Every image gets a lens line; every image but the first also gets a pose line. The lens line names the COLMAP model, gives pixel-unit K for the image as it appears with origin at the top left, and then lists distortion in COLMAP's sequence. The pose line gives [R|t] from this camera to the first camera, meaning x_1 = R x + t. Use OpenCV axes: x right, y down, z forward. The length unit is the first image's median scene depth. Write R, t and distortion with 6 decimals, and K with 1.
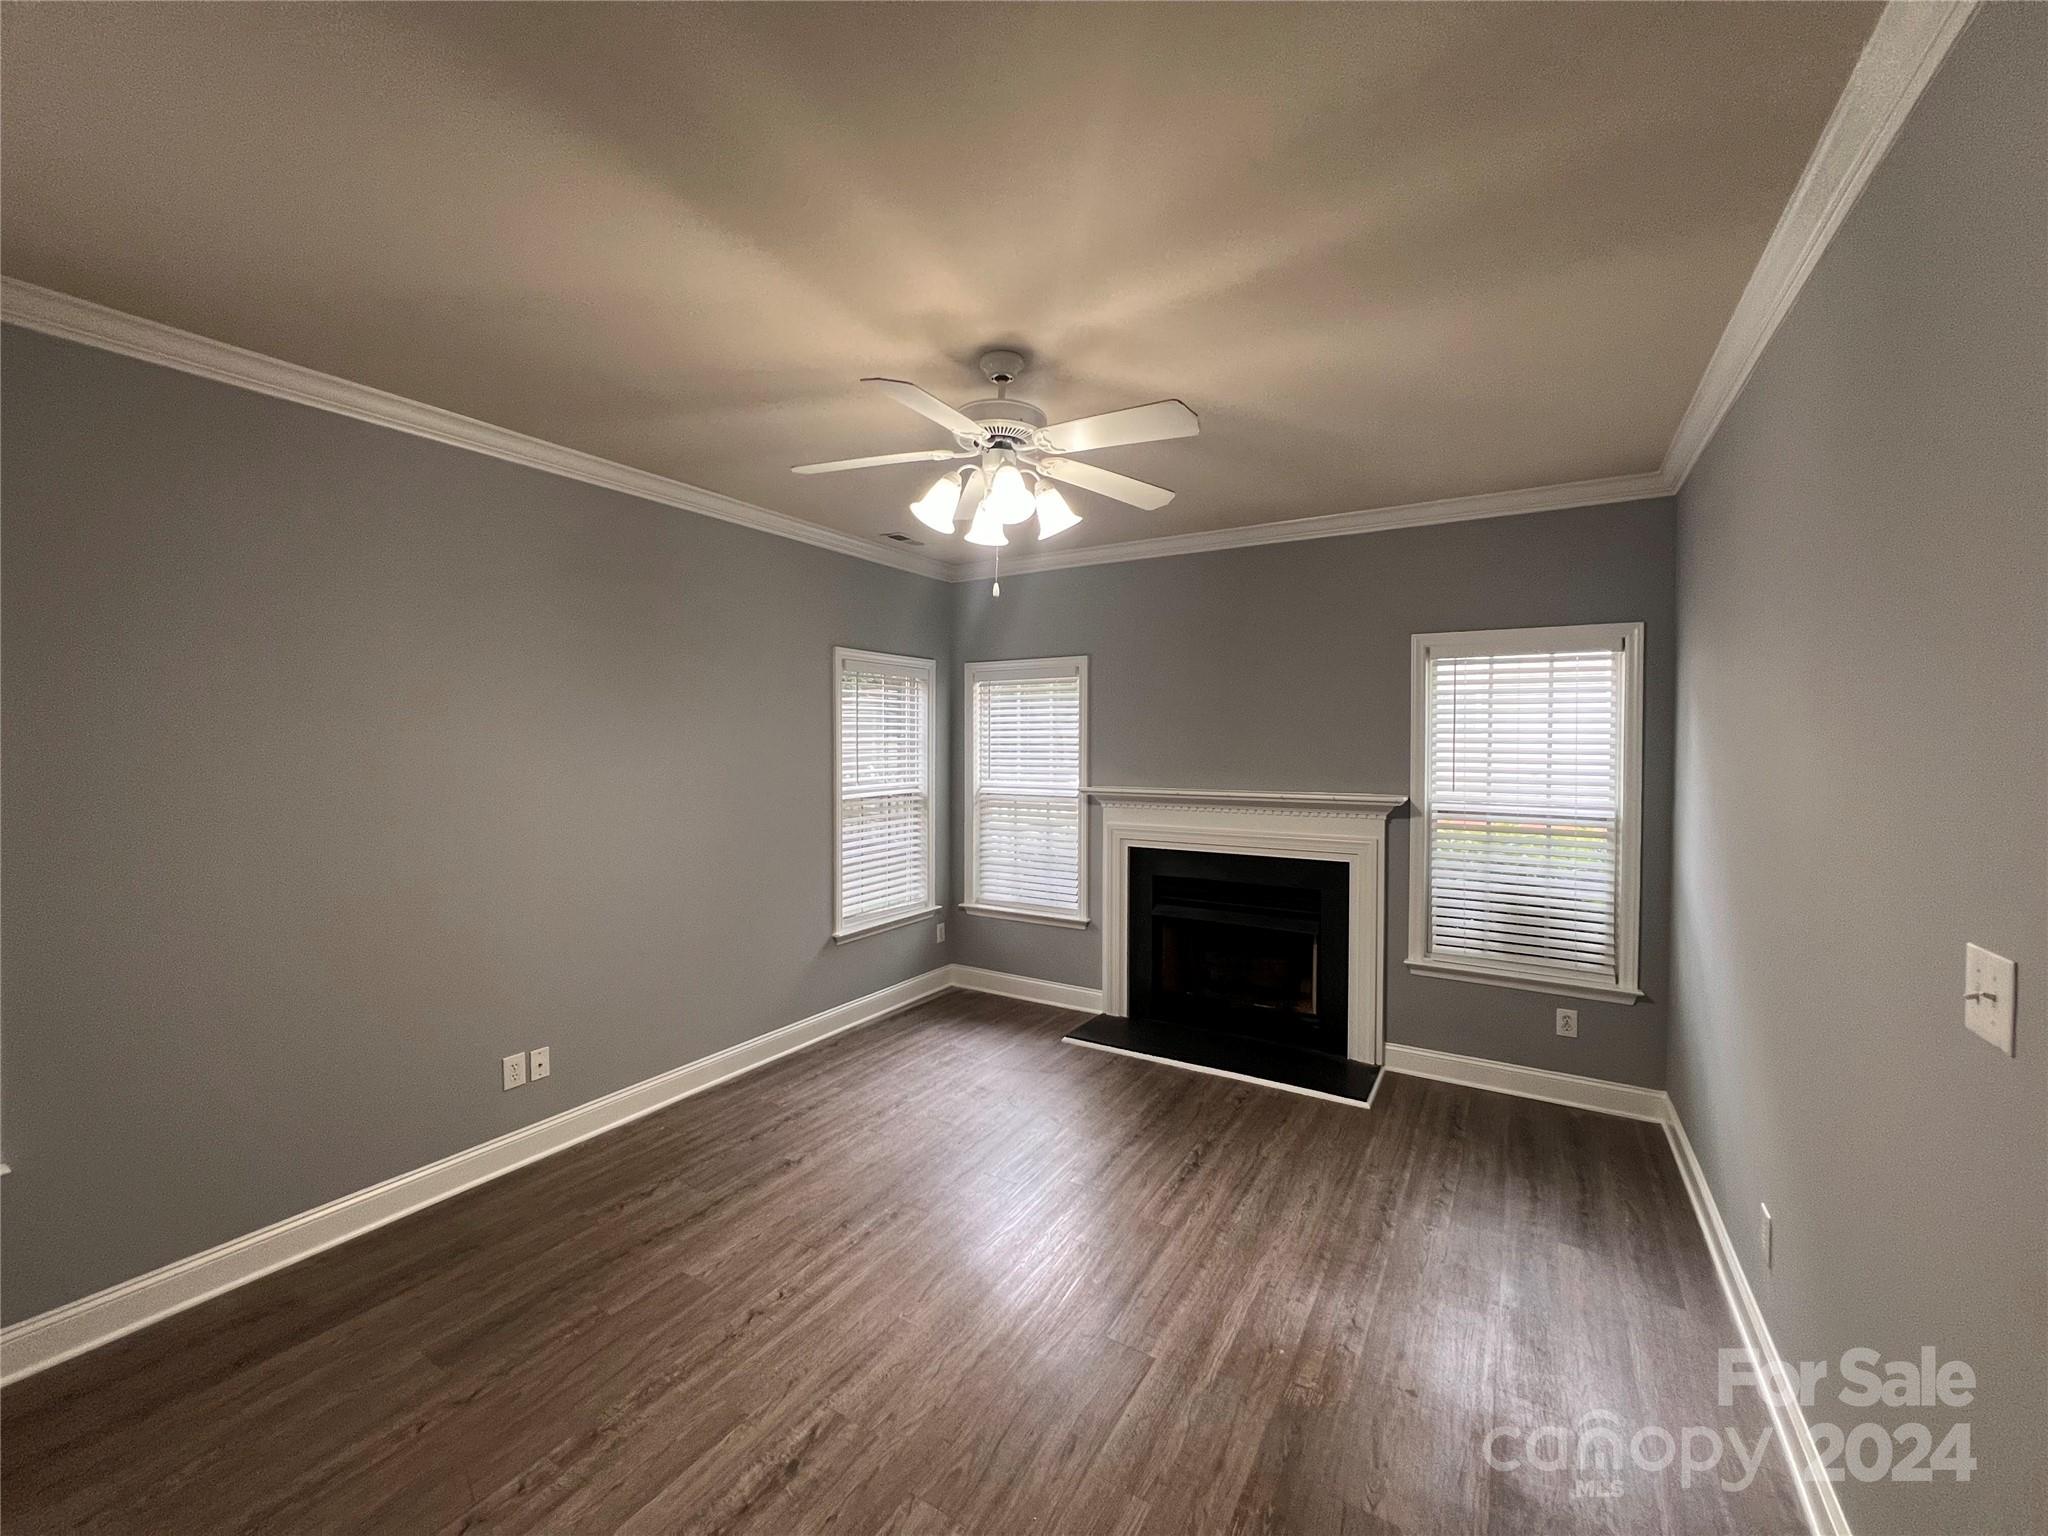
lens RADIAL K [[821.7, 0, 1019.1], [0, 821.7, 762.3], [0, 0, 1]] dist [-0.000469, 0.000350]
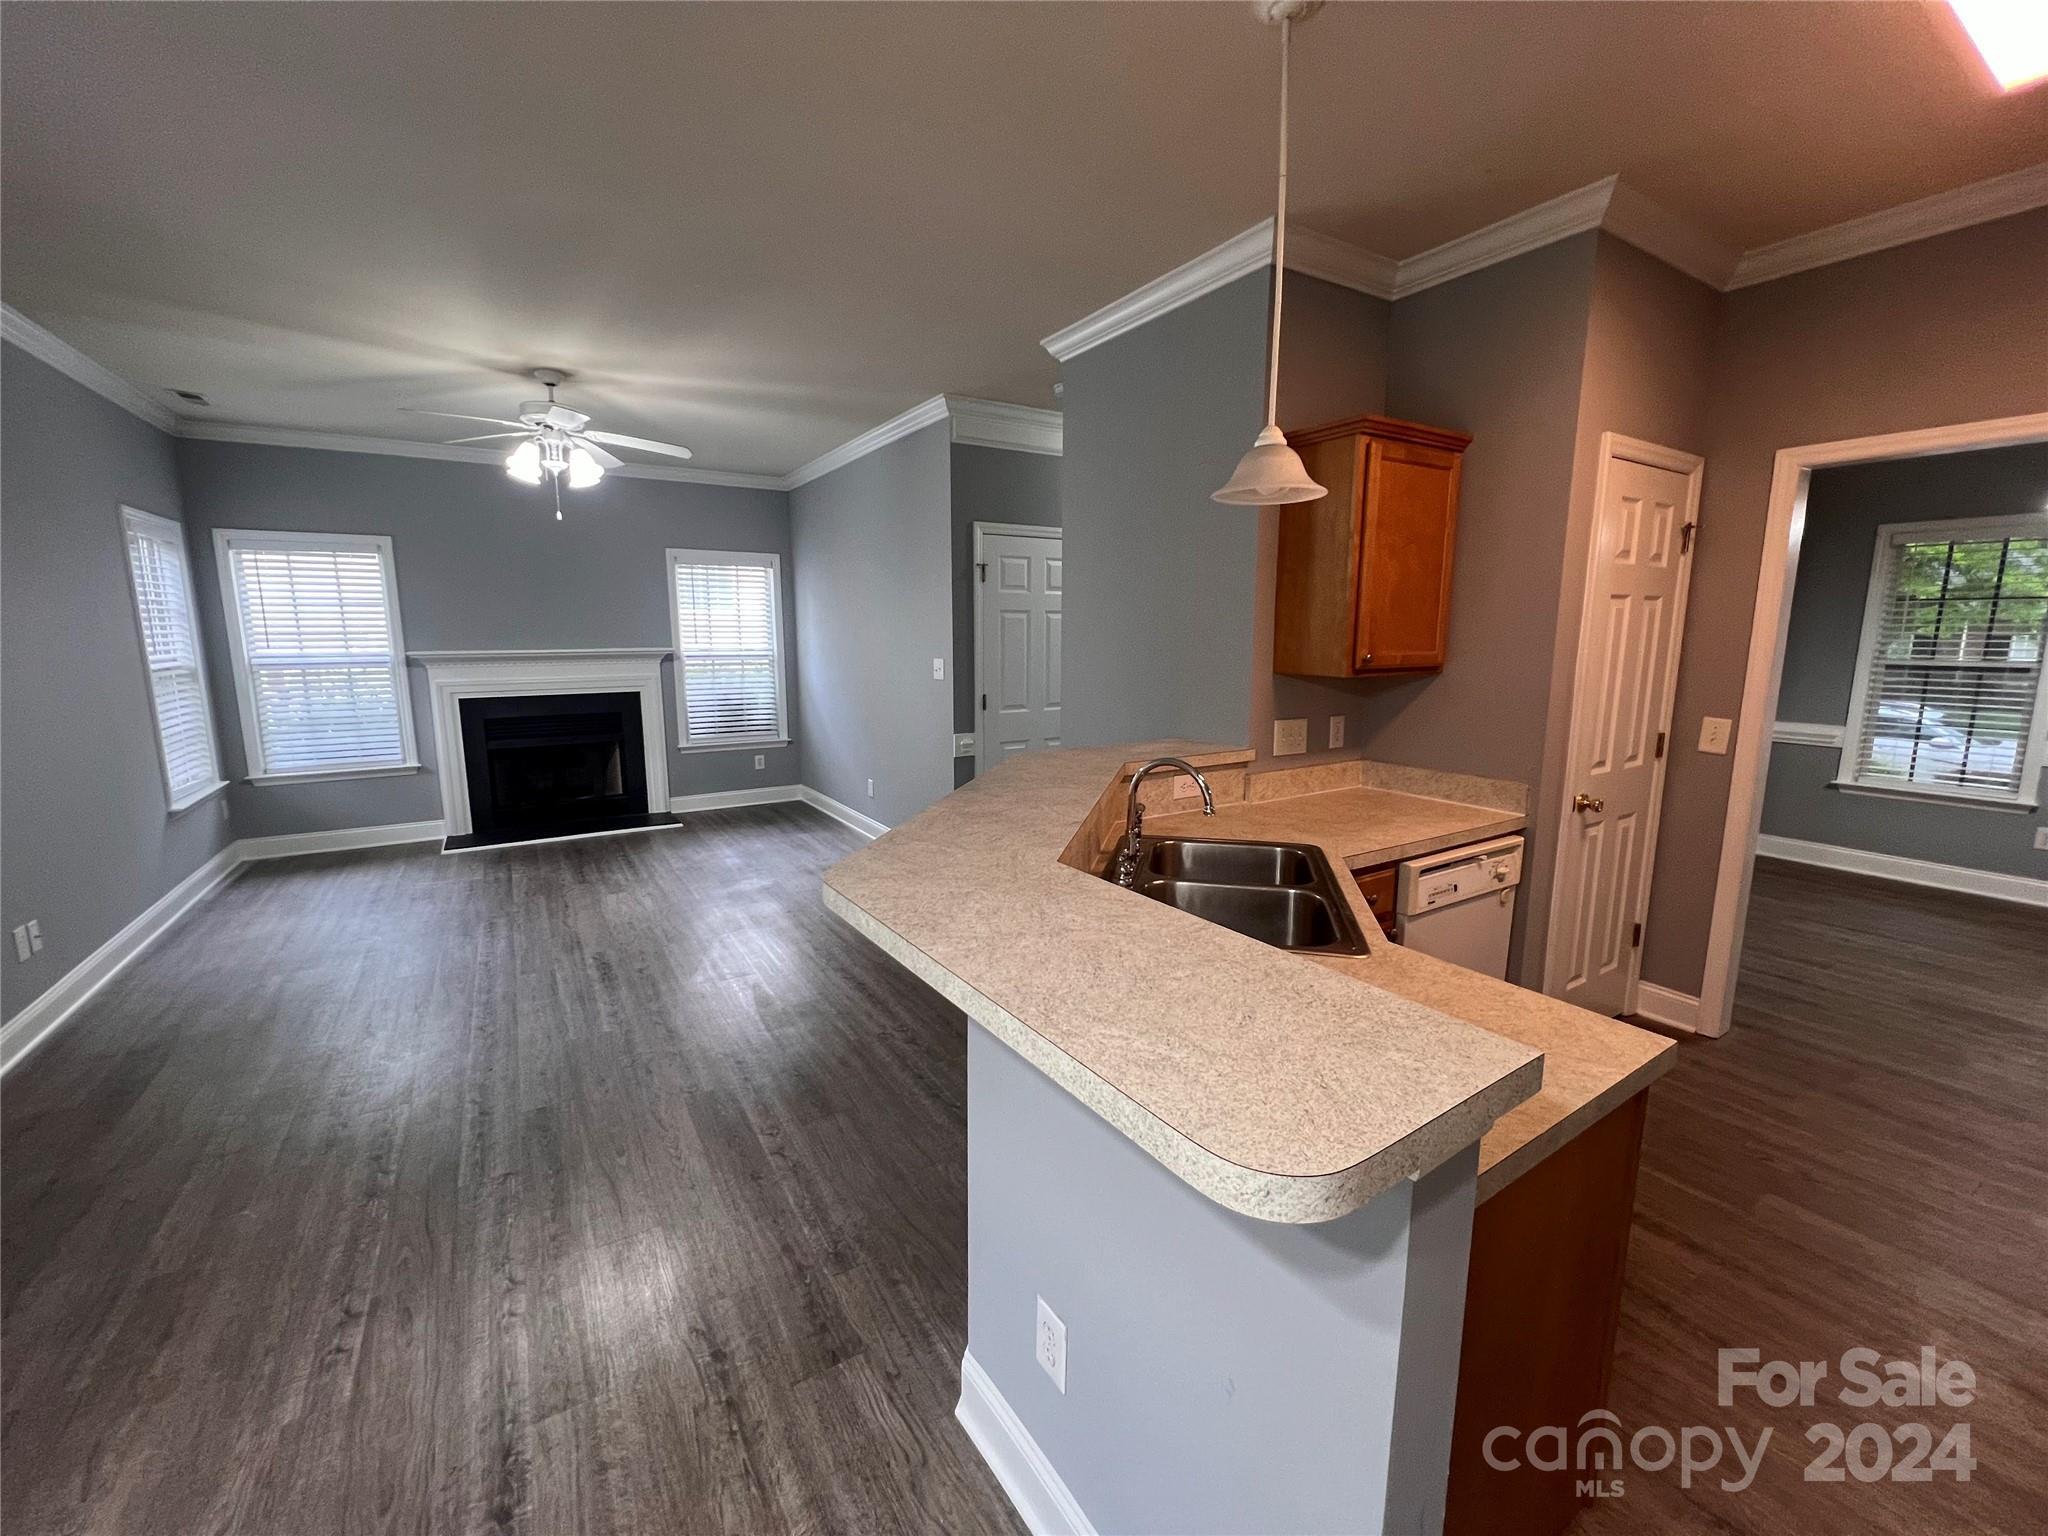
lens RADIAL K [[821.7, 0, 1019.1], [0, 821.7, 762.3], [0, 0, 1]] dist [-0.000469, 0.000350]
pose [[0.442664, -0.146805, 0.884588, -0.688126], [0.023537, 0.988069, 0.152200, 0.032322], [-0.896378, -0.046553, 0.440838, -0.357650]]
